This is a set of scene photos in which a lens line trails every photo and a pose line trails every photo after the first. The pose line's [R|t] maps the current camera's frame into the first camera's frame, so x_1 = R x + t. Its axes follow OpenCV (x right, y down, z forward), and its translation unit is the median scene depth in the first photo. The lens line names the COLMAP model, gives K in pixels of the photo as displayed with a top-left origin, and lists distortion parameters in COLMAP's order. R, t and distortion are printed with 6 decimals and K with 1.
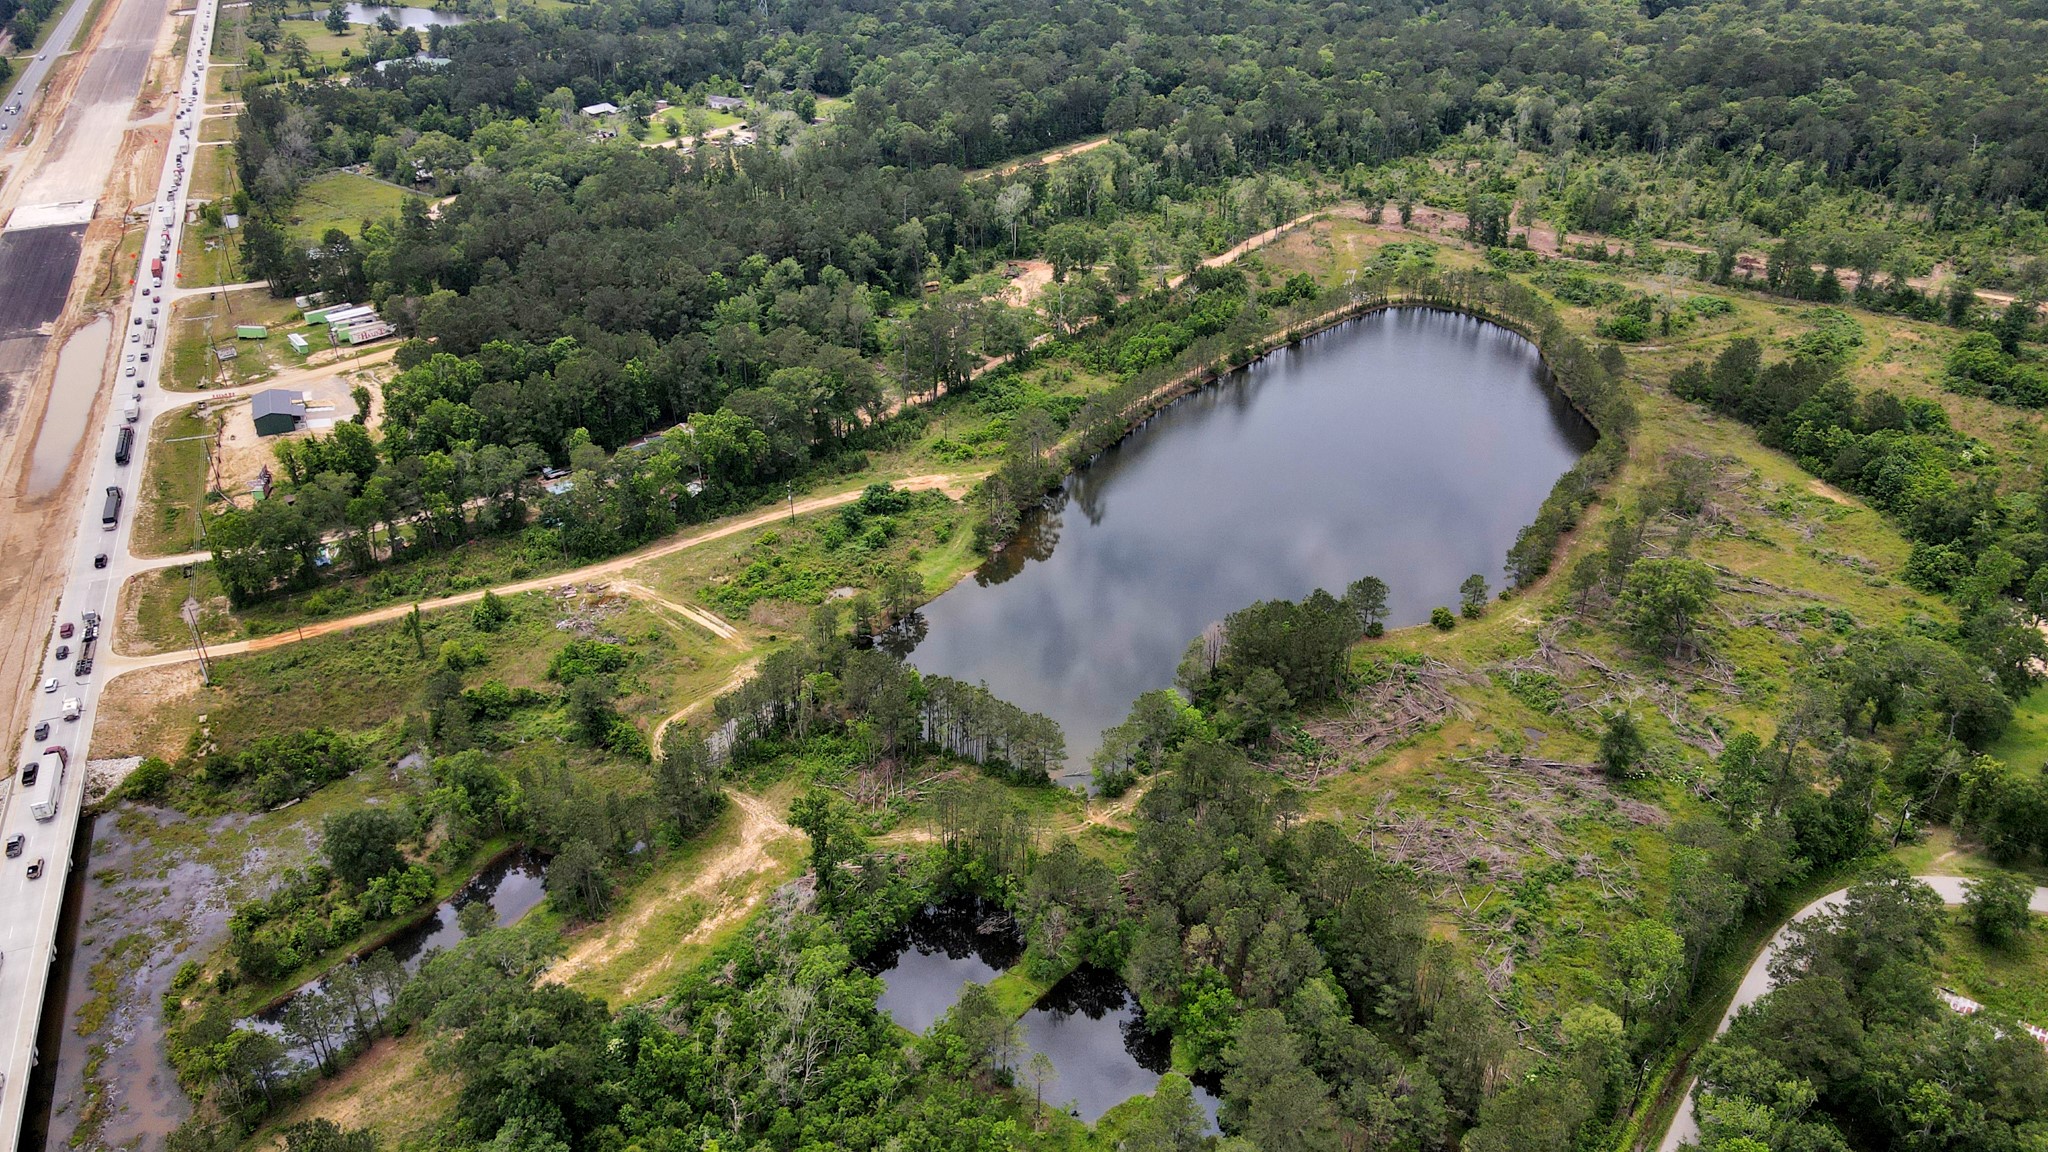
lens RADIAL K [[1507.2, 0, 1024.0], [0, 1507.2, 576.0], [0, 0, 1]] dist [-0.006211, 0.046059]
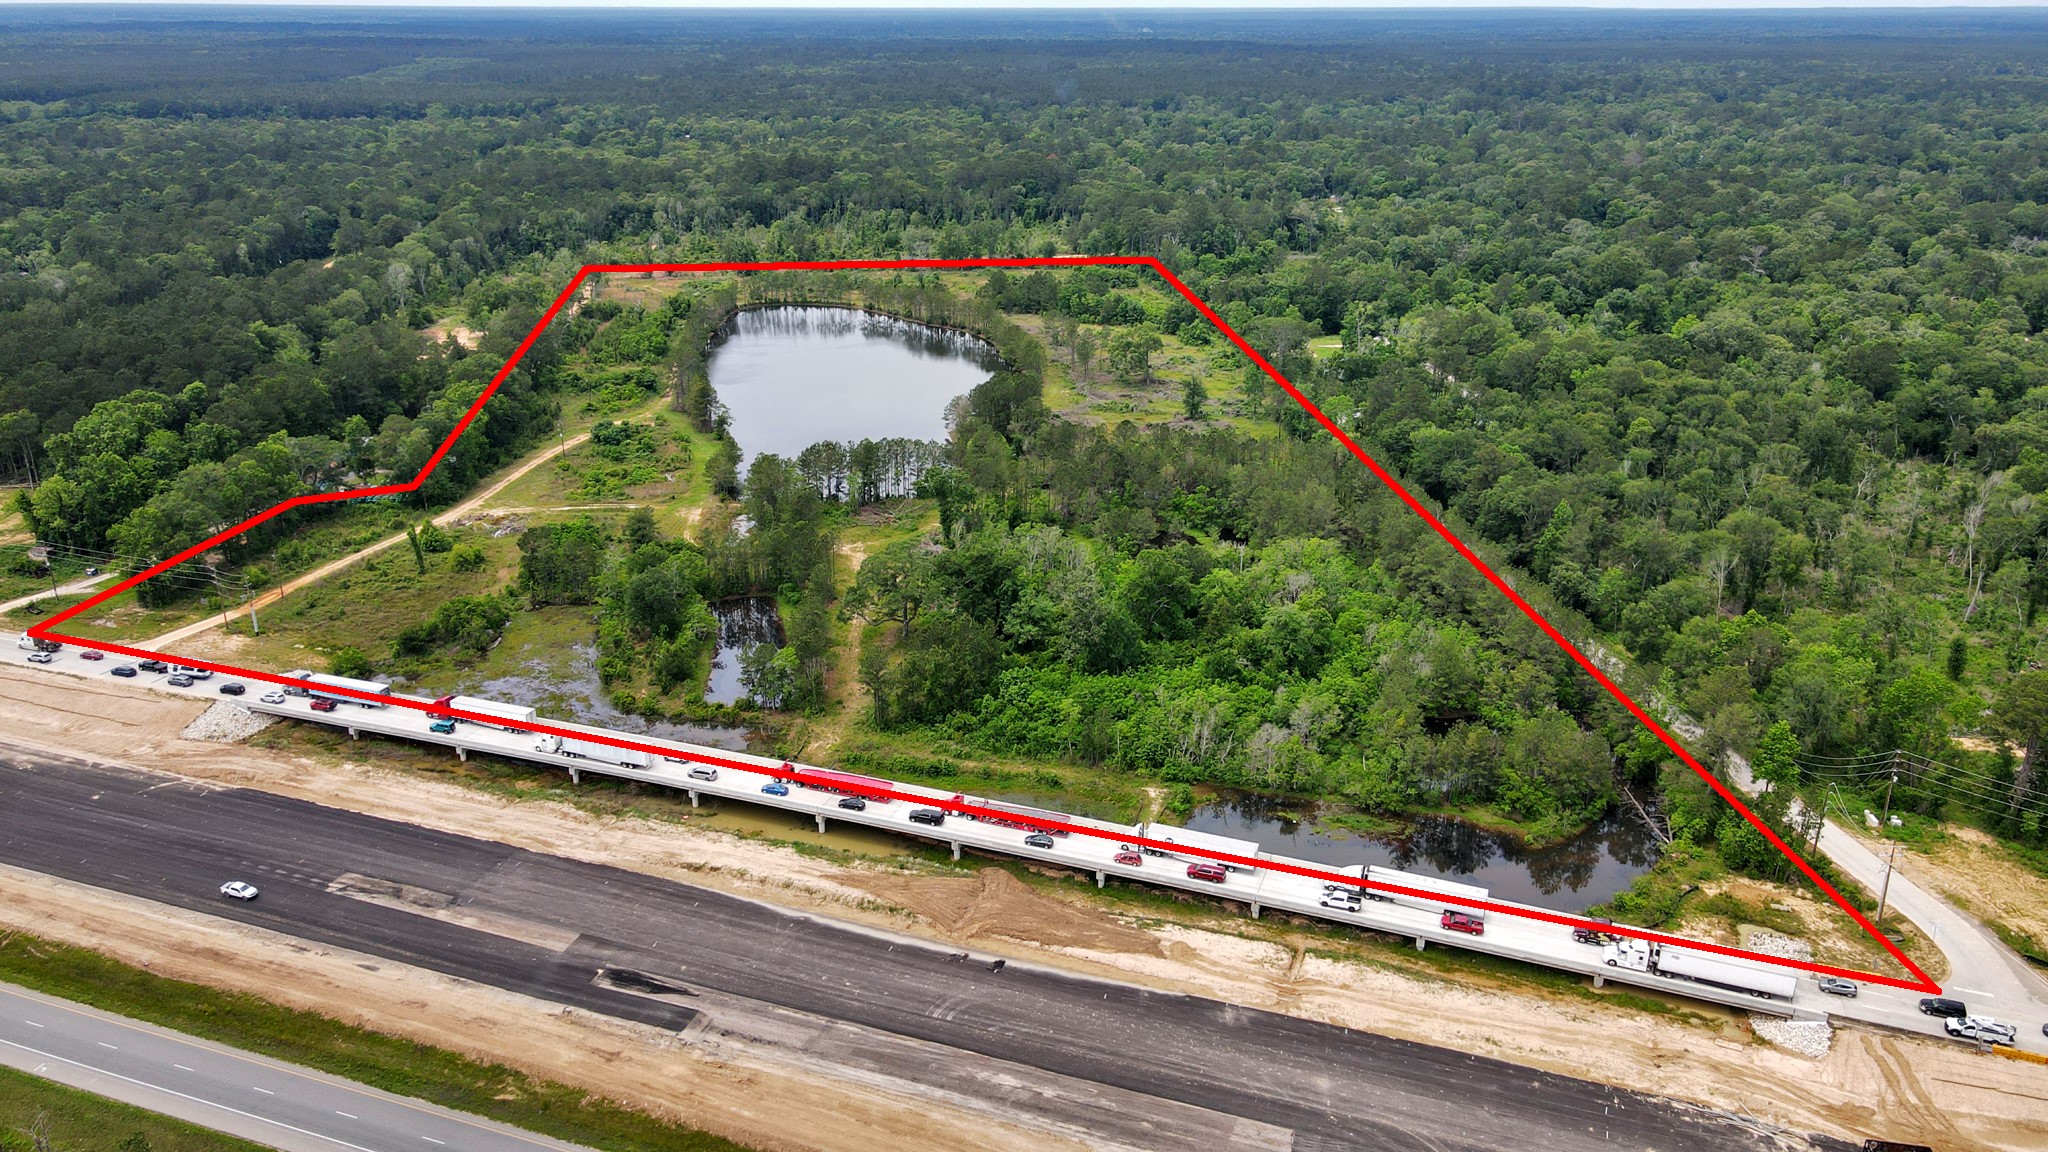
lens RADIAL K [[1504.0, 0, 1024.0], [0, 1504.0, 576.0], [0, 0, 1]] dist [0.000273, 0.034953]
pose [[0.685775, -0.245001, 0.685337, -0.727228], [0.348582, 0.937177, -0.013773, 0.191506], [-0.638908, 0.248341, 0.728096, -0.068155]]
